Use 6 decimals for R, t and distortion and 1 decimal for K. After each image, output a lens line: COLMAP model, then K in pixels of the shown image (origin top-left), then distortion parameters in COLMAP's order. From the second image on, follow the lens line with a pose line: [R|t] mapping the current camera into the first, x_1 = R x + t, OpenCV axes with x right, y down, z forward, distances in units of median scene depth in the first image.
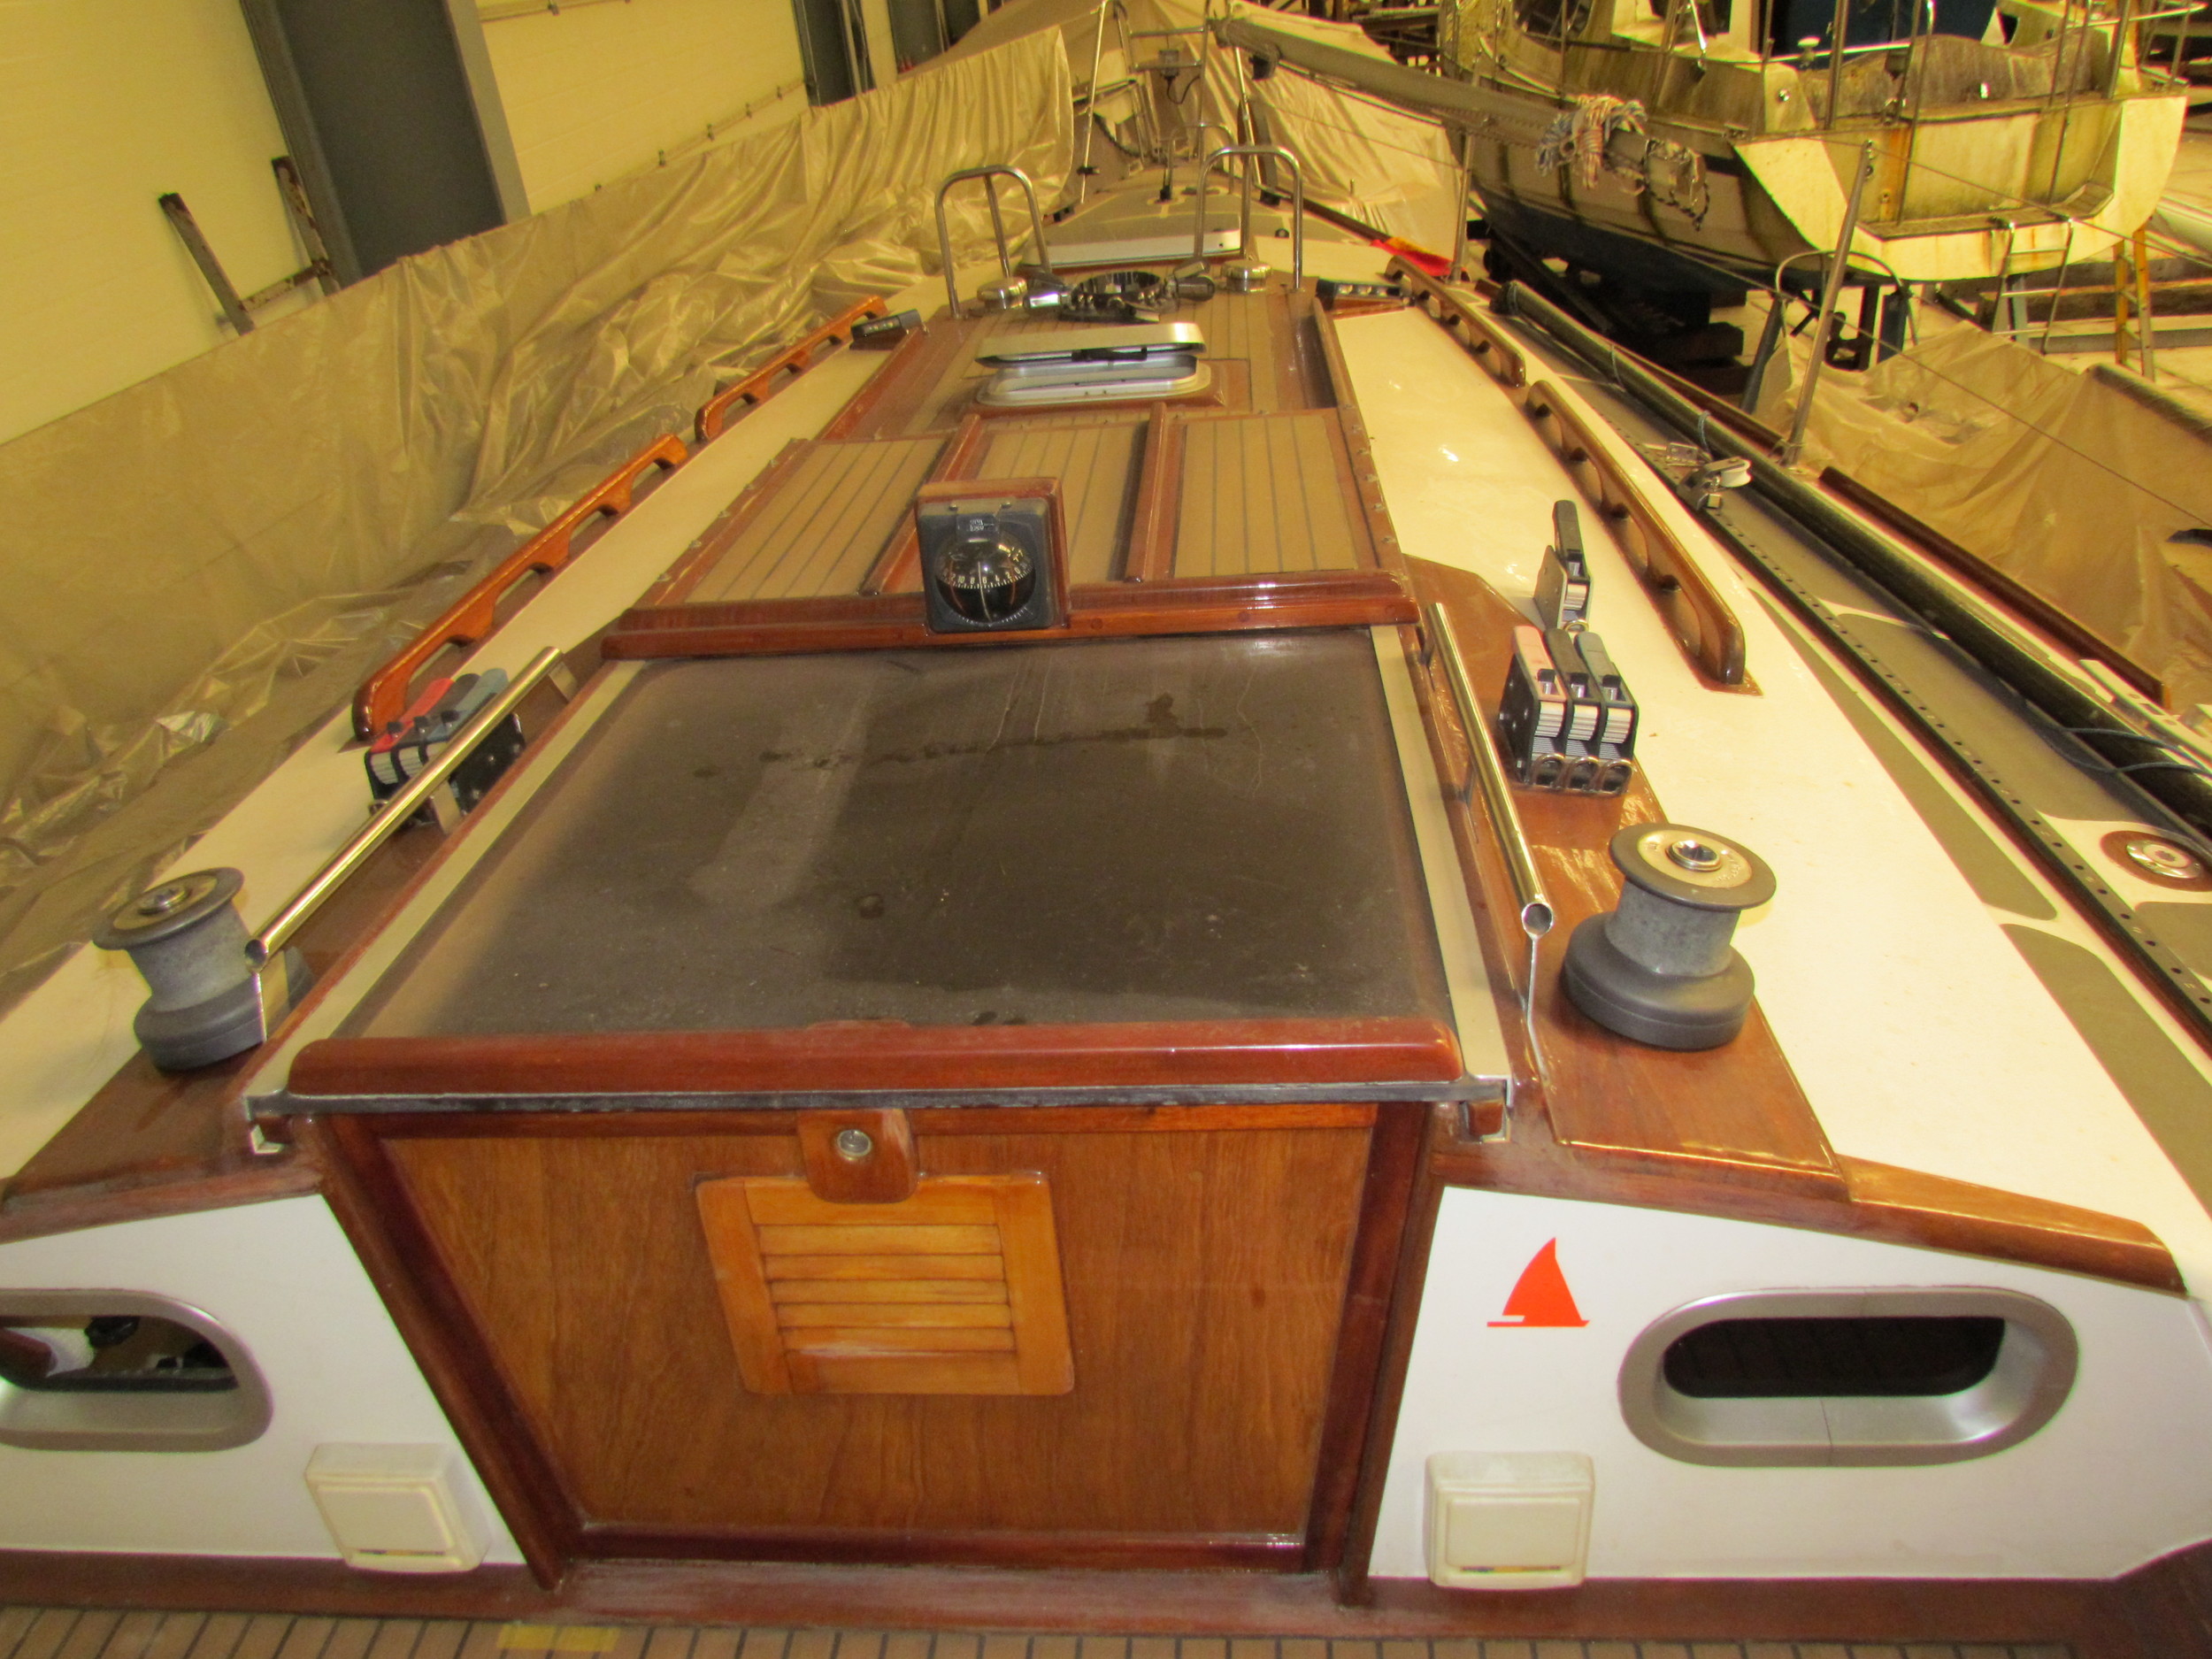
lens RADIAL K [[1588.7, 0, 1093.7], [0, 1588.7, 830.4], [0, 0, 1]] dist [-0.010481, 0.002508]
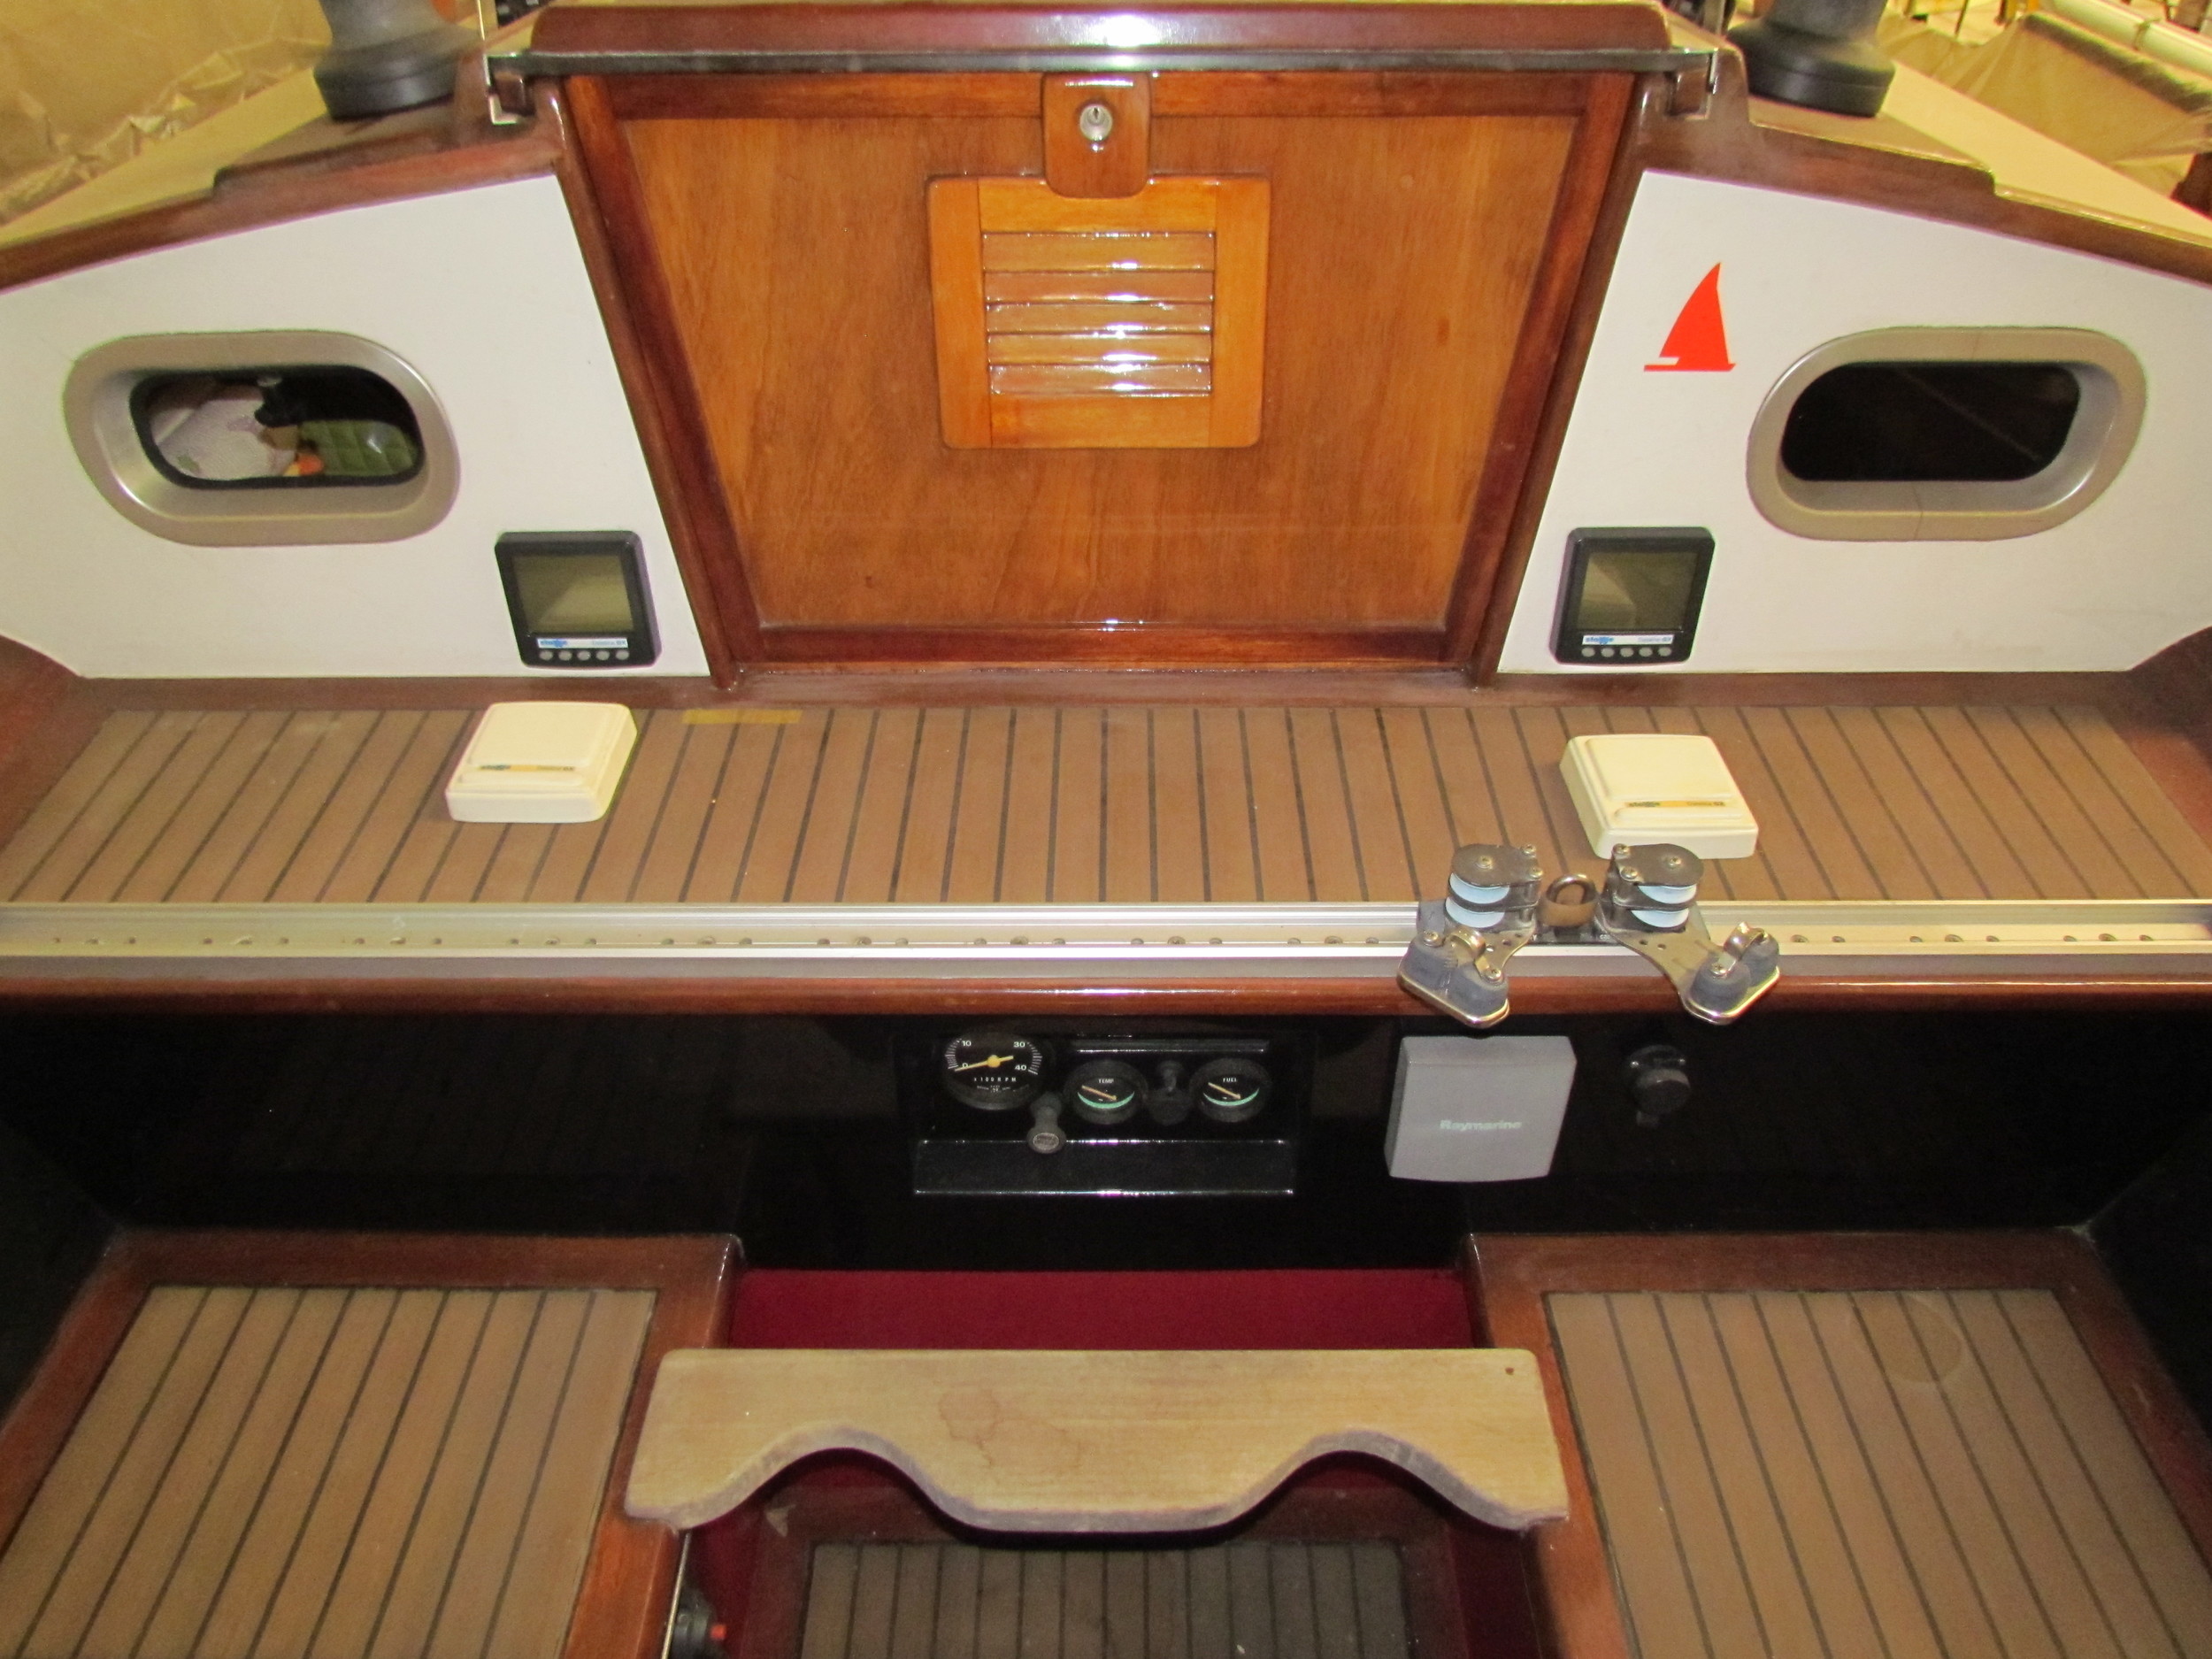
lens RADIAL K [[1603.0, 0, 1106.0], [0, 1603.0, 829.5], [0, 0, 1]] dist [-0.006053, -0.006702]
pose [[0.994338, 0.018853, 0.104577, -0.231236], [-0.030248, 0.993638, 0.108480, 0.514386], [-0.101866, -0.111029, 0.988583, -0.096133]]
